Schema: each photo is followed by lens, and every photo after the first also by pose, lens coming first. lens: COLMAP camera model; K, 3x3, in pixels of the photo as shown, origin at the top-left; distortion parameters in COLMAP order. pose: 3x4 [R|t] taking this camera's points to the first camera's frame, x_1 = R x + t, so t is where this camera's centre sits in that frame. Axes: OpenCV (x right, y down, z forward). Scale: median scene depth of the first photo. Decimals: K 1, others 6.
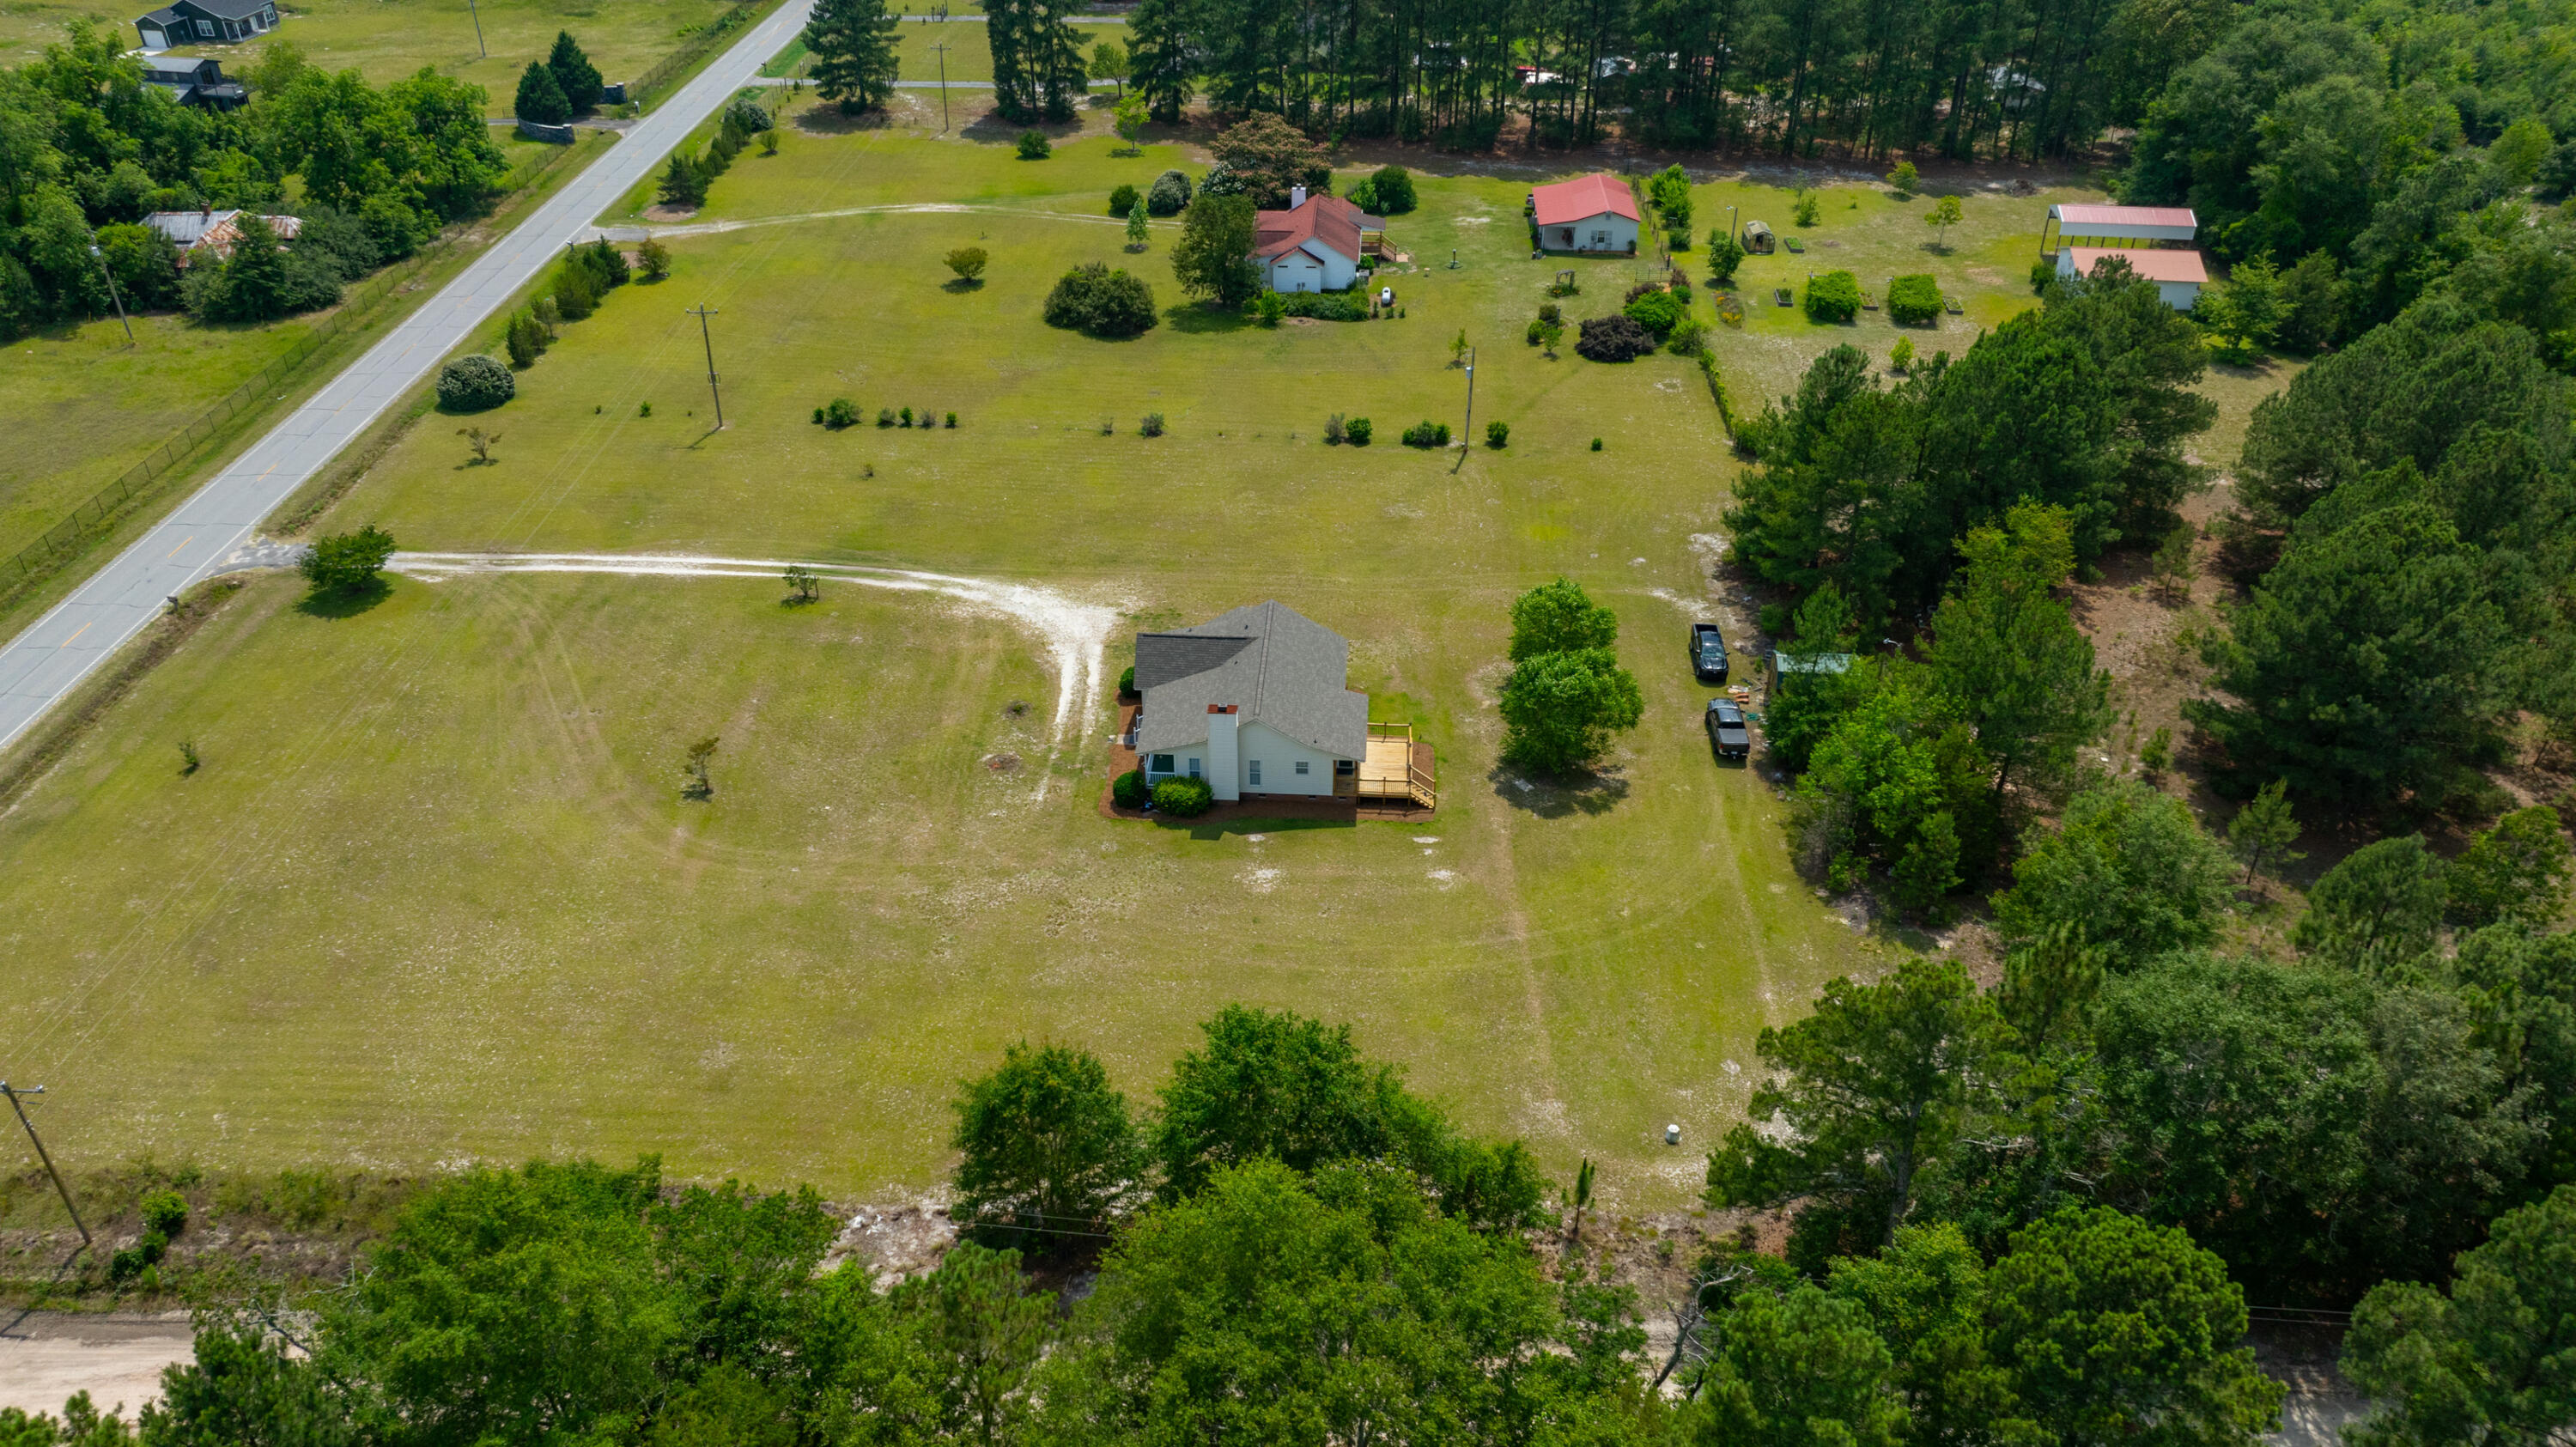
lens RADIAL K [[1816.8, 0, 1289.4], [0, 1816.8, 720.4], [0, 0, 1]] dist [-0.028631, 0.025976]
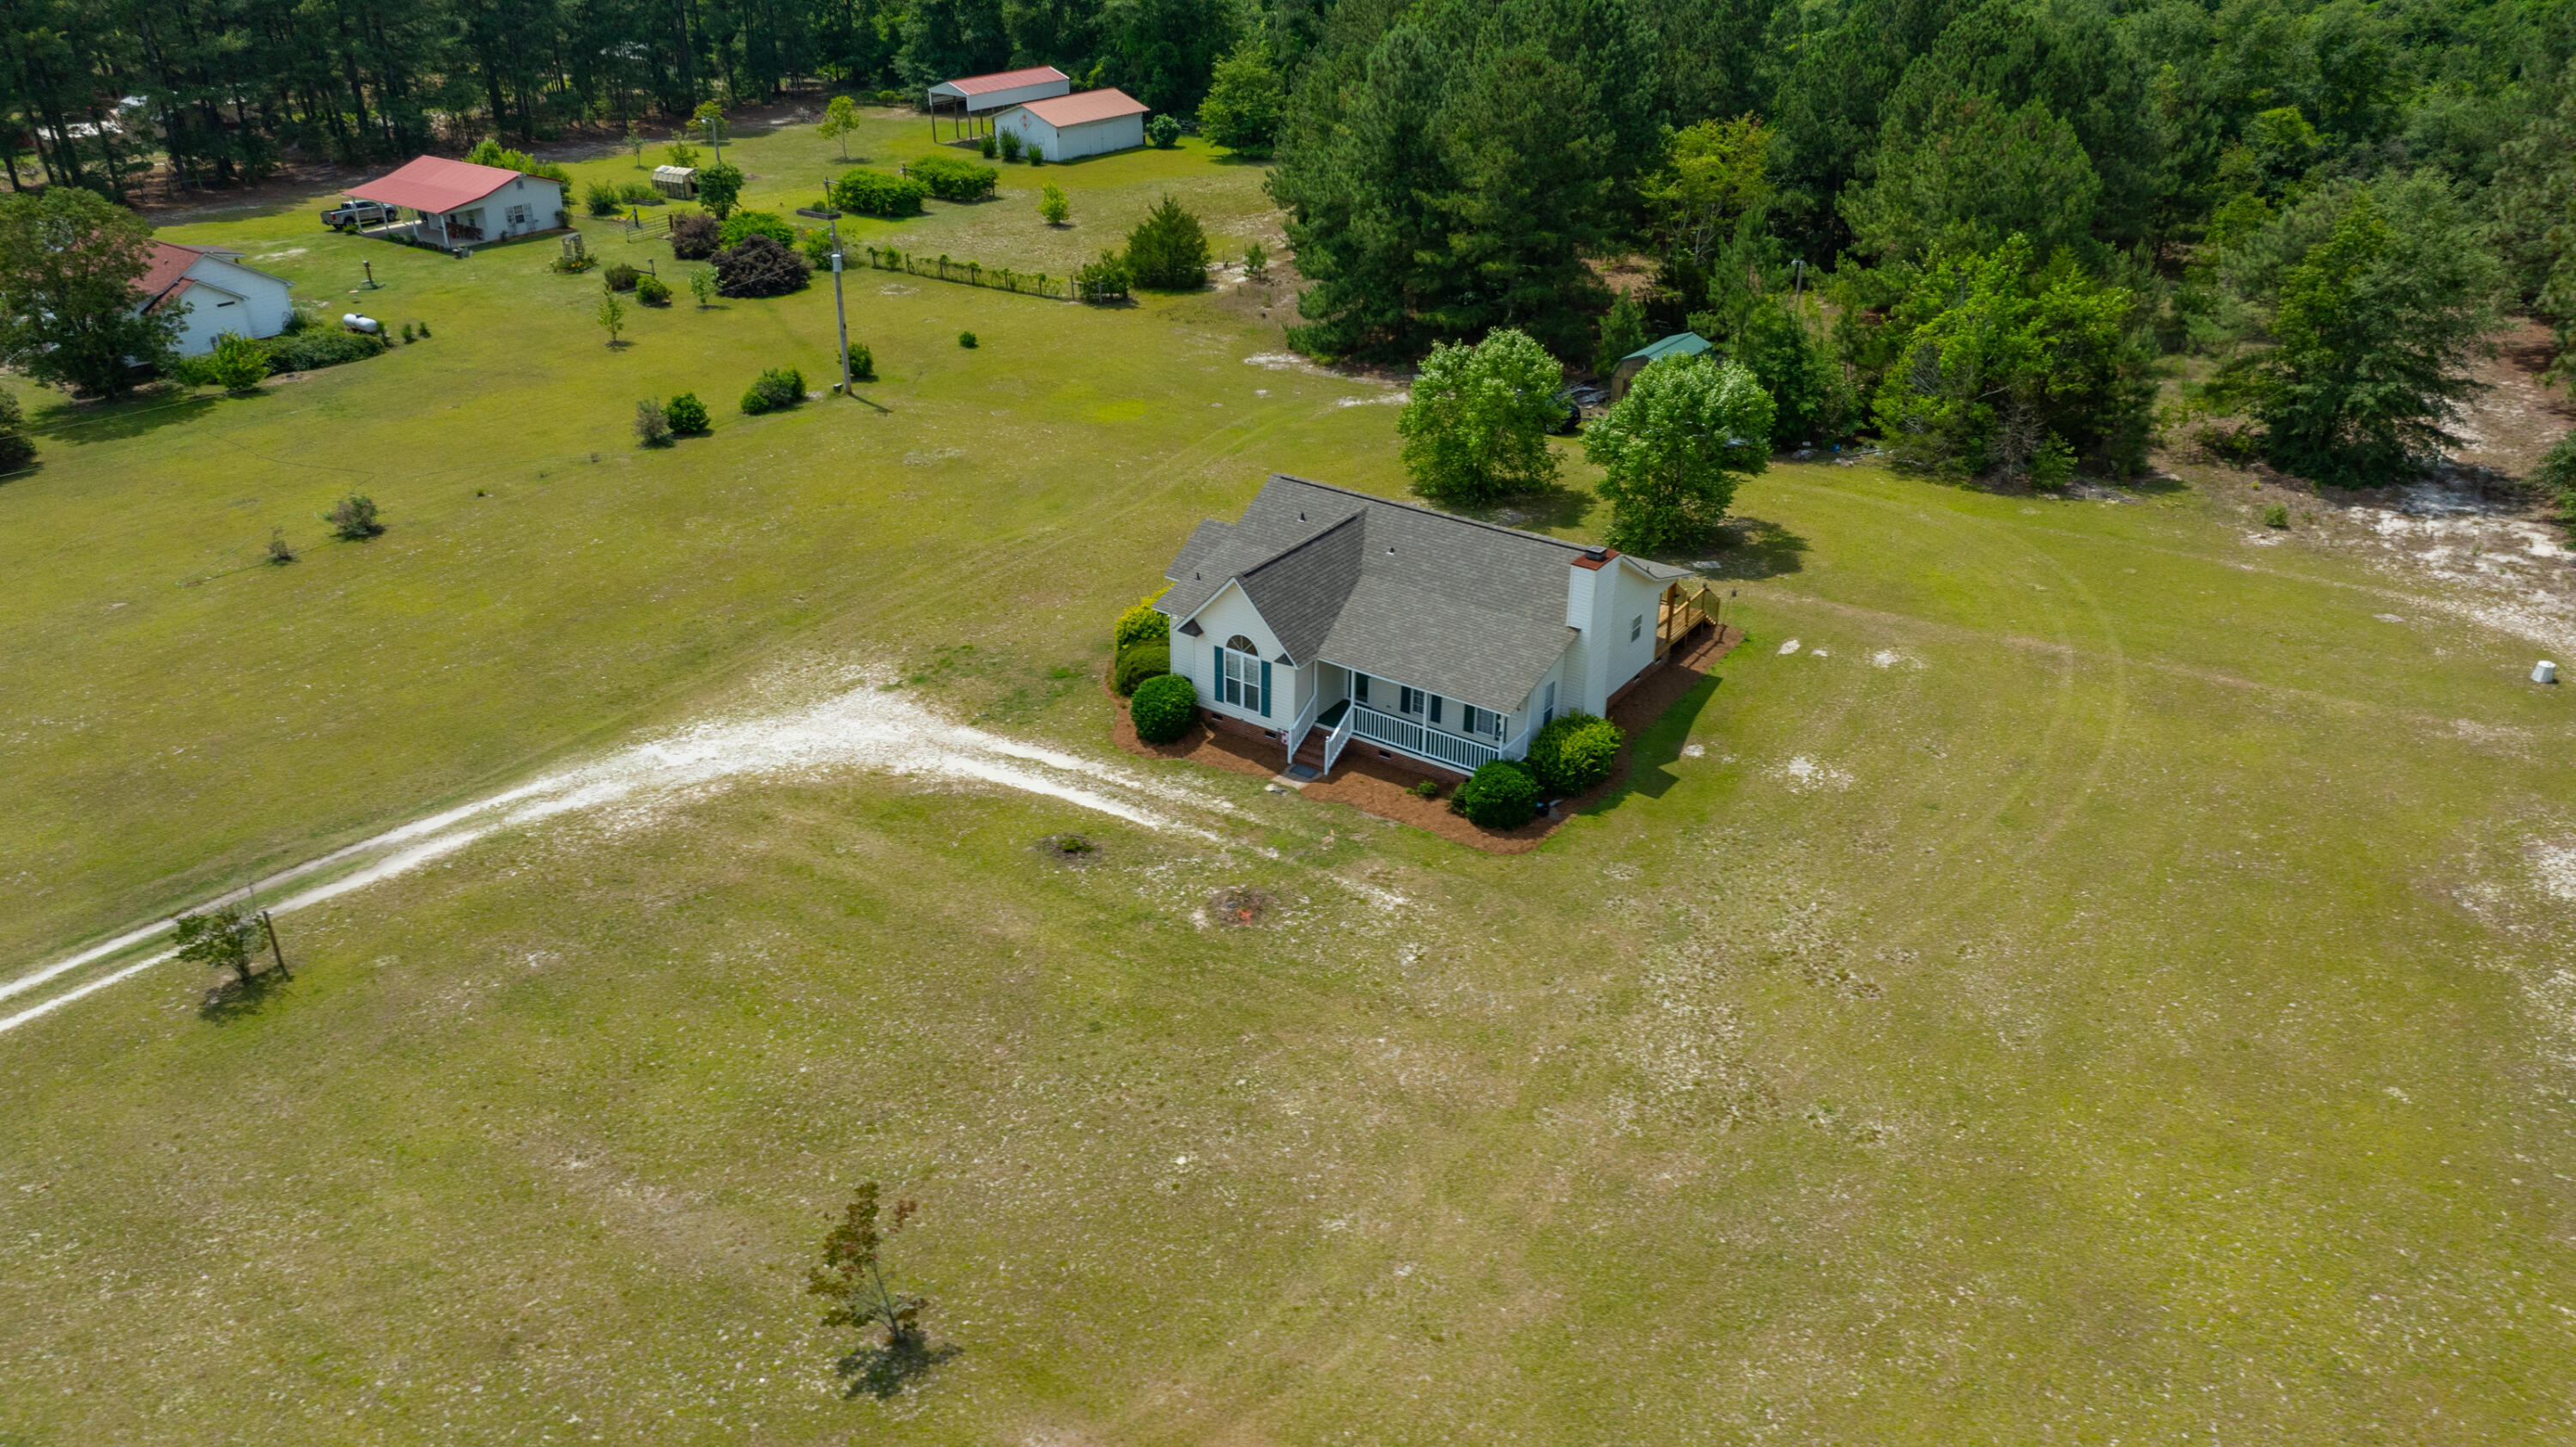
lens RADIAL K [[1816.8, 0, 1286.6], [0, 1816.8, 727.8], [0, 0, 1]] dist [-0.028631, 0.025976]
pose [[0.526482, -0.391567, 0.754647, -0.358612], [0.471021, 0.873290, 0.124519, -0.050606], [-0.707783, 0.289898, 0.644207, 0.507428]]
